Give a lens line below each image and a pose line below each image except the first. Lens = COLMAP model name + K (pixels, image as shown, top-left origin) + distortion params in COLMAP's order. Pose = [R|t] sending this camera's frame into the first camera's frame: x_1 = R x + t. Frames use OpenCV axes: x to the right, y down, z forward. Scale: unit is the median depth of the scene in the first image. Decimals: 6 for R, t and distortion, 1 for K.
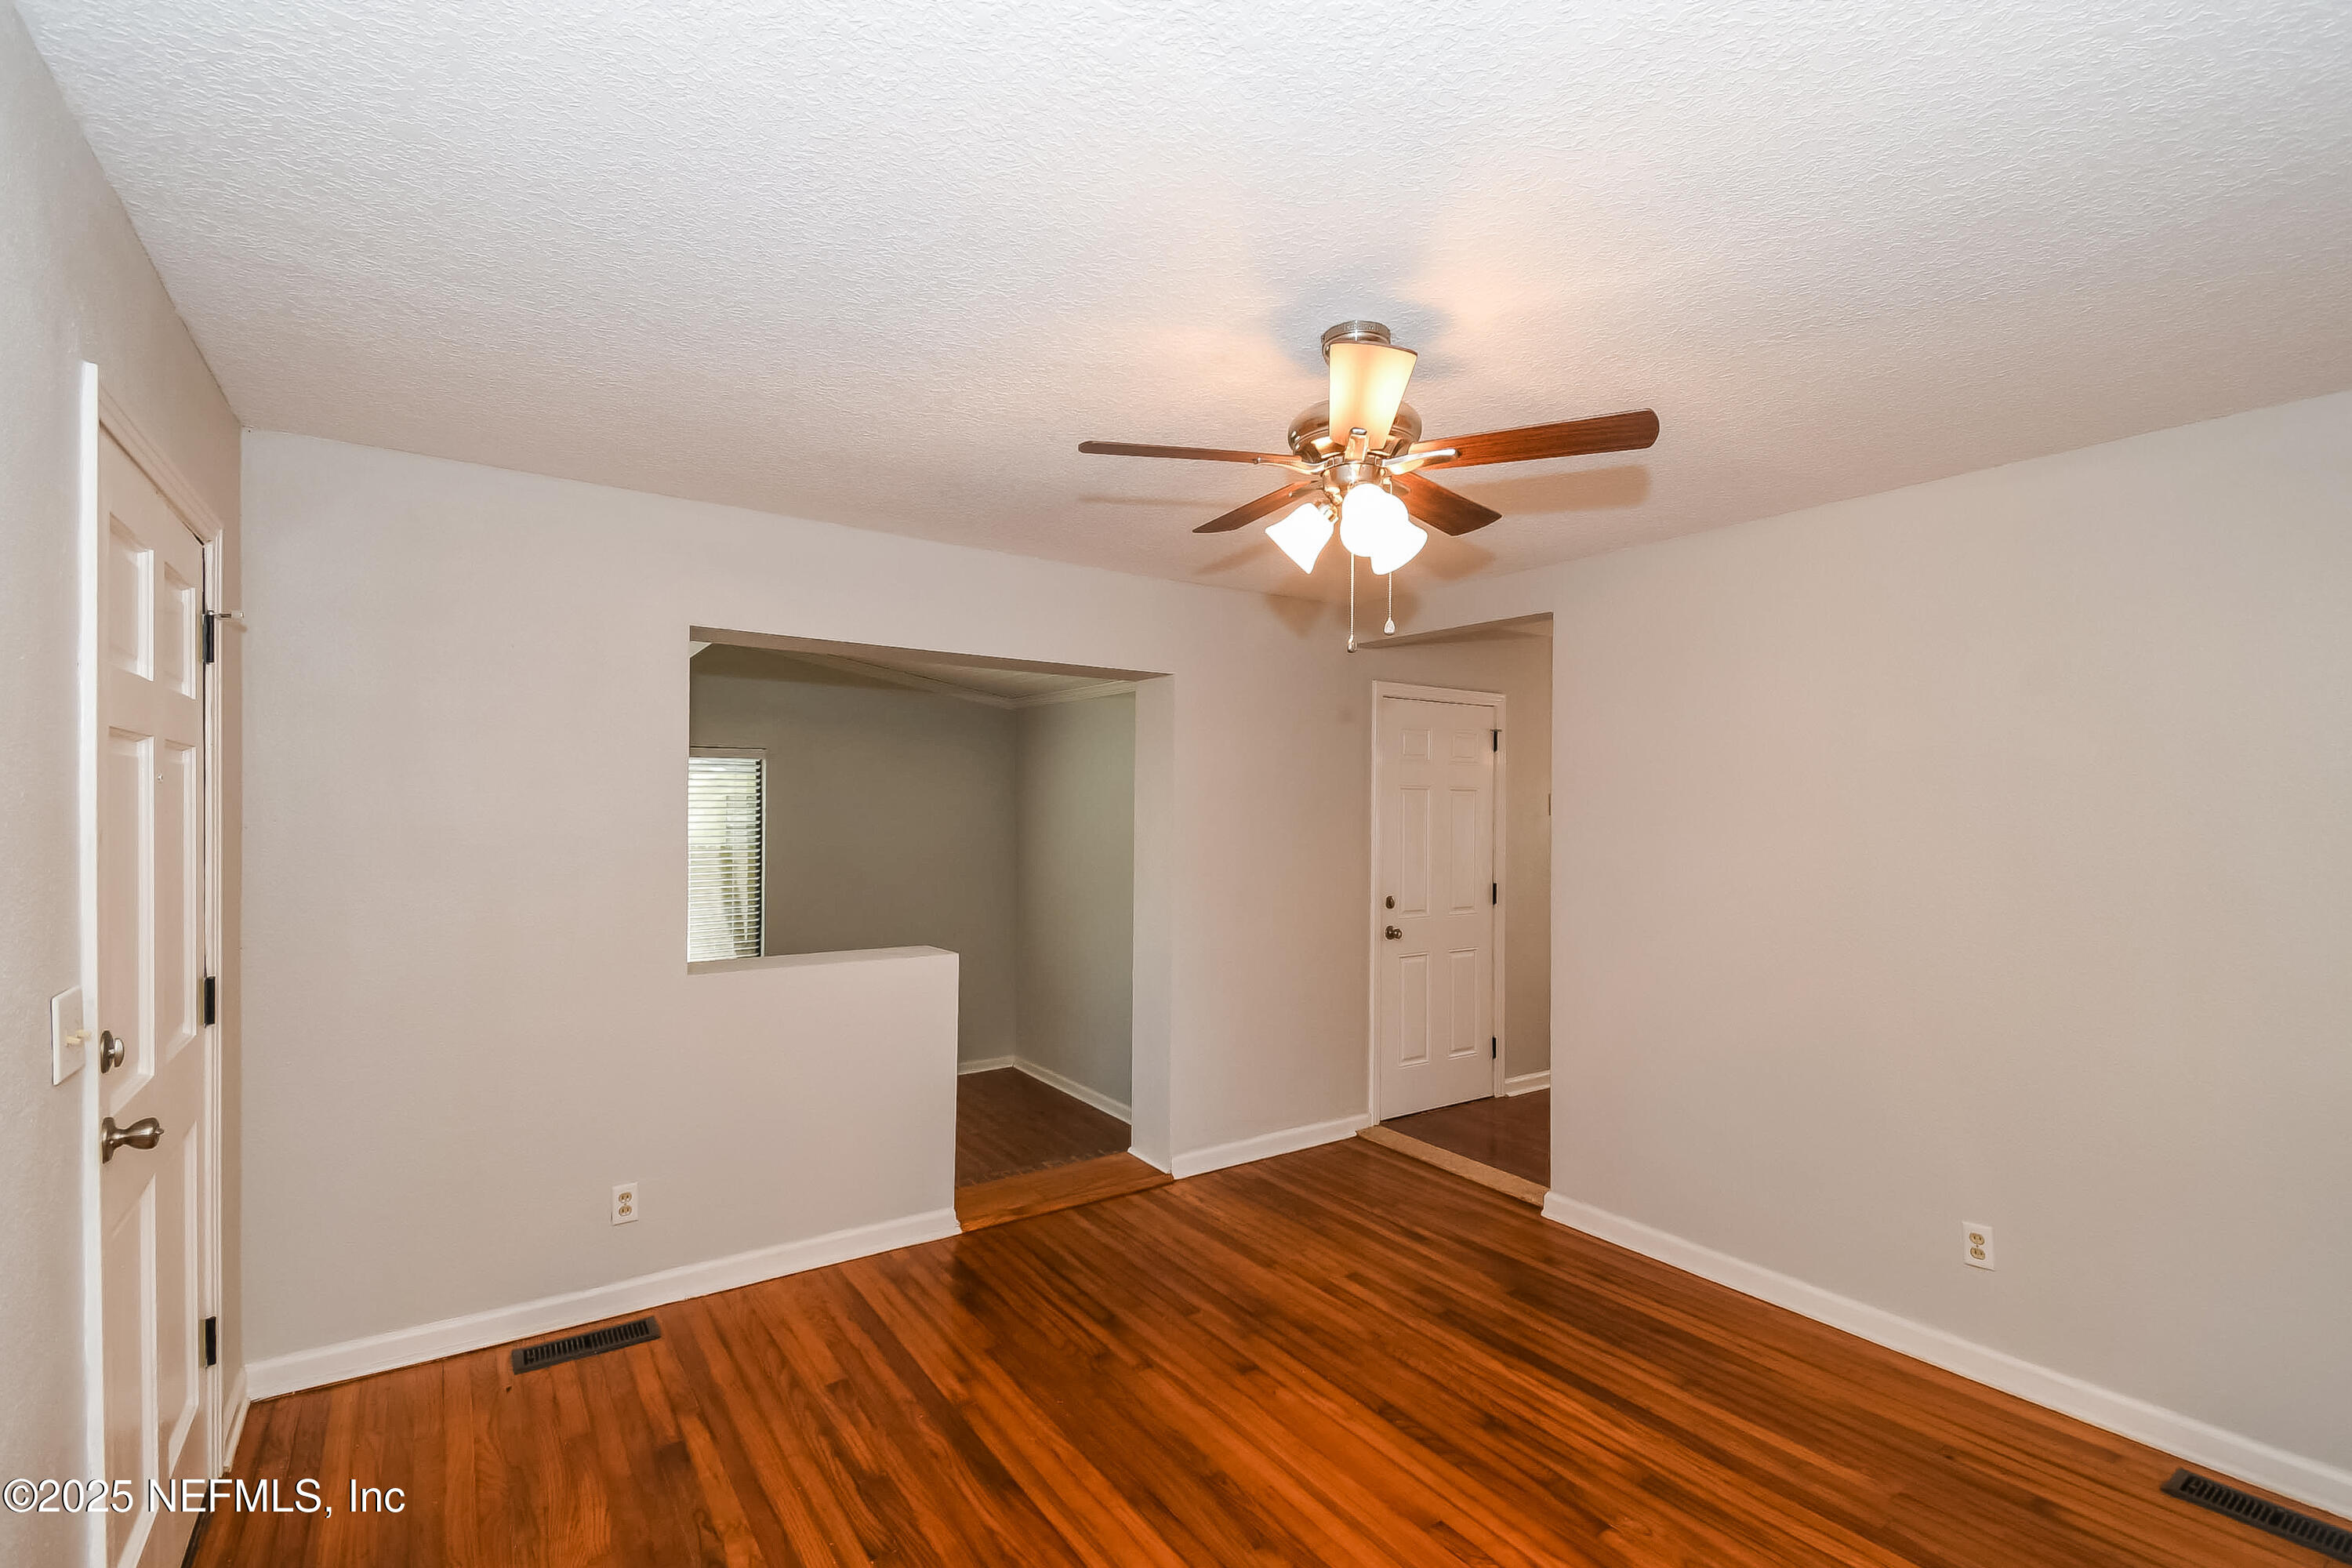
lens RADIAL K [[1054.8, 0, 1173.8], [0, 1054.8, 800.4], [0, 0, 1]] dist [0.018602, -0.002274]
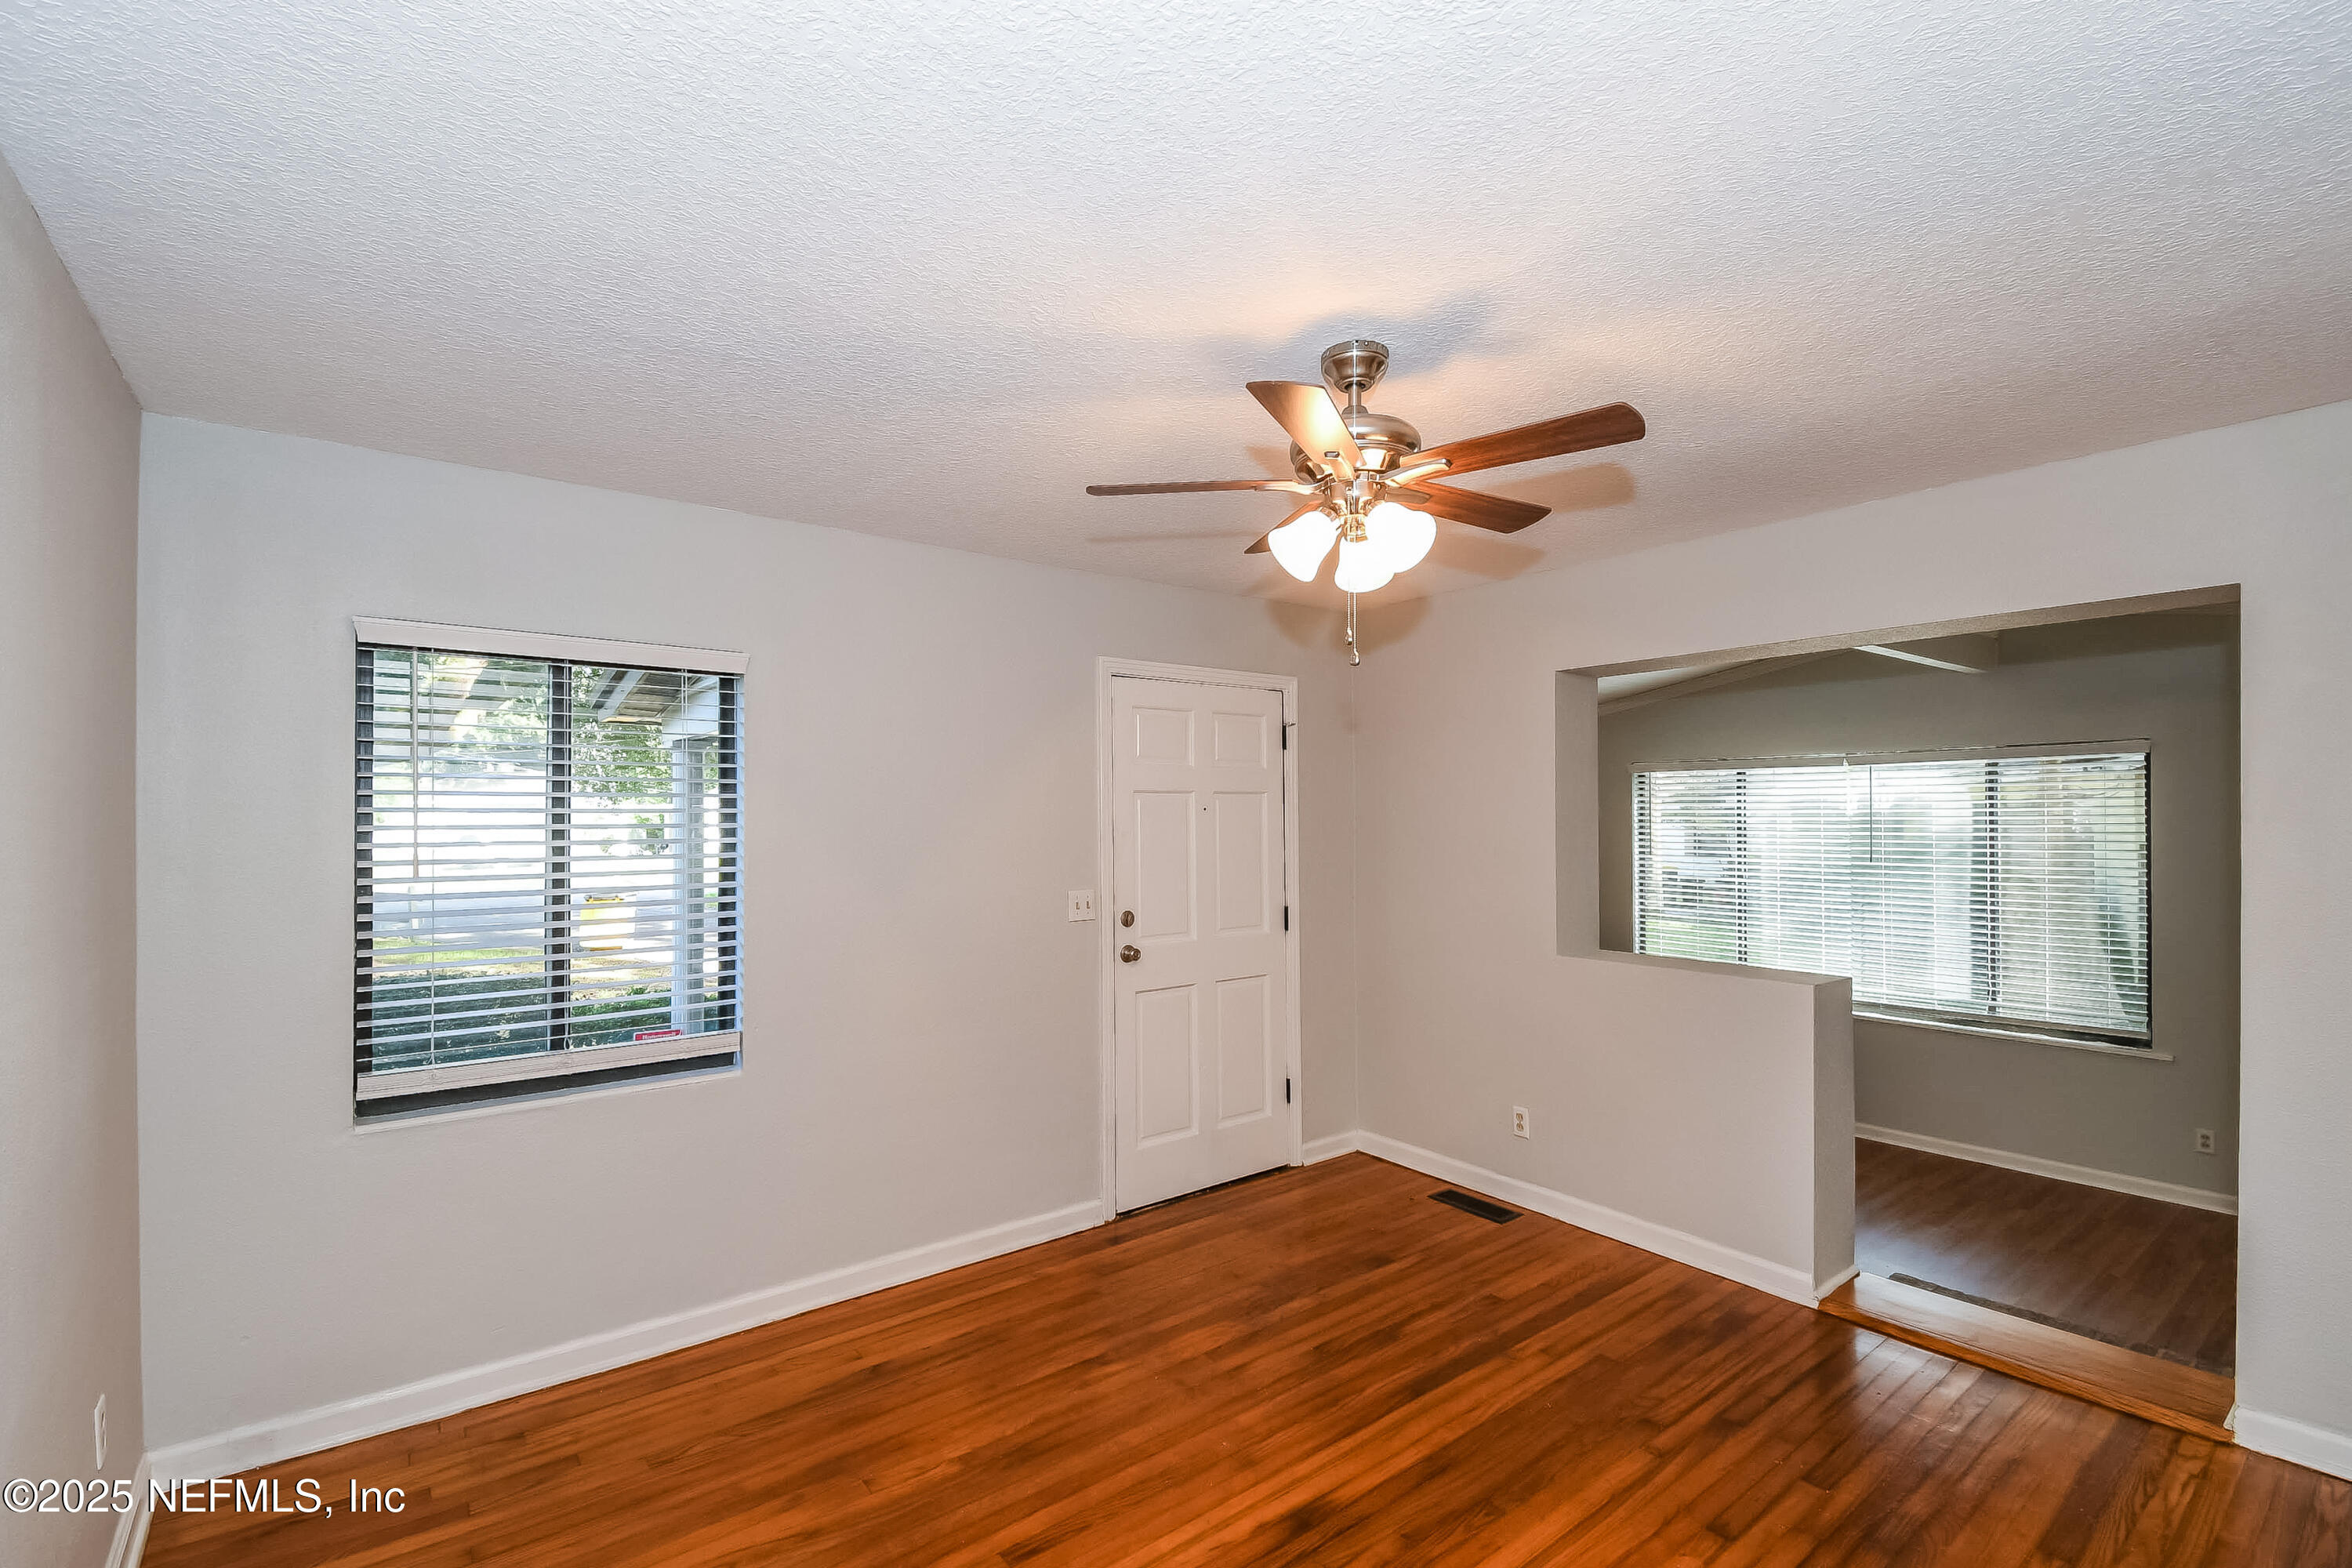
lens RADIAL K [[1054.8, 0, 1158.5], [0, 1054.8, 796.7], [0, 0, 1]] dist [0.018602, -0.002274]
pose [[0.042582, -0.018976, -0.998913, 0.880742], [0.013017, 0.999745, -0.018437, -0.006275], [0.999008, -0.012218, 0.042819, 0.564527]]
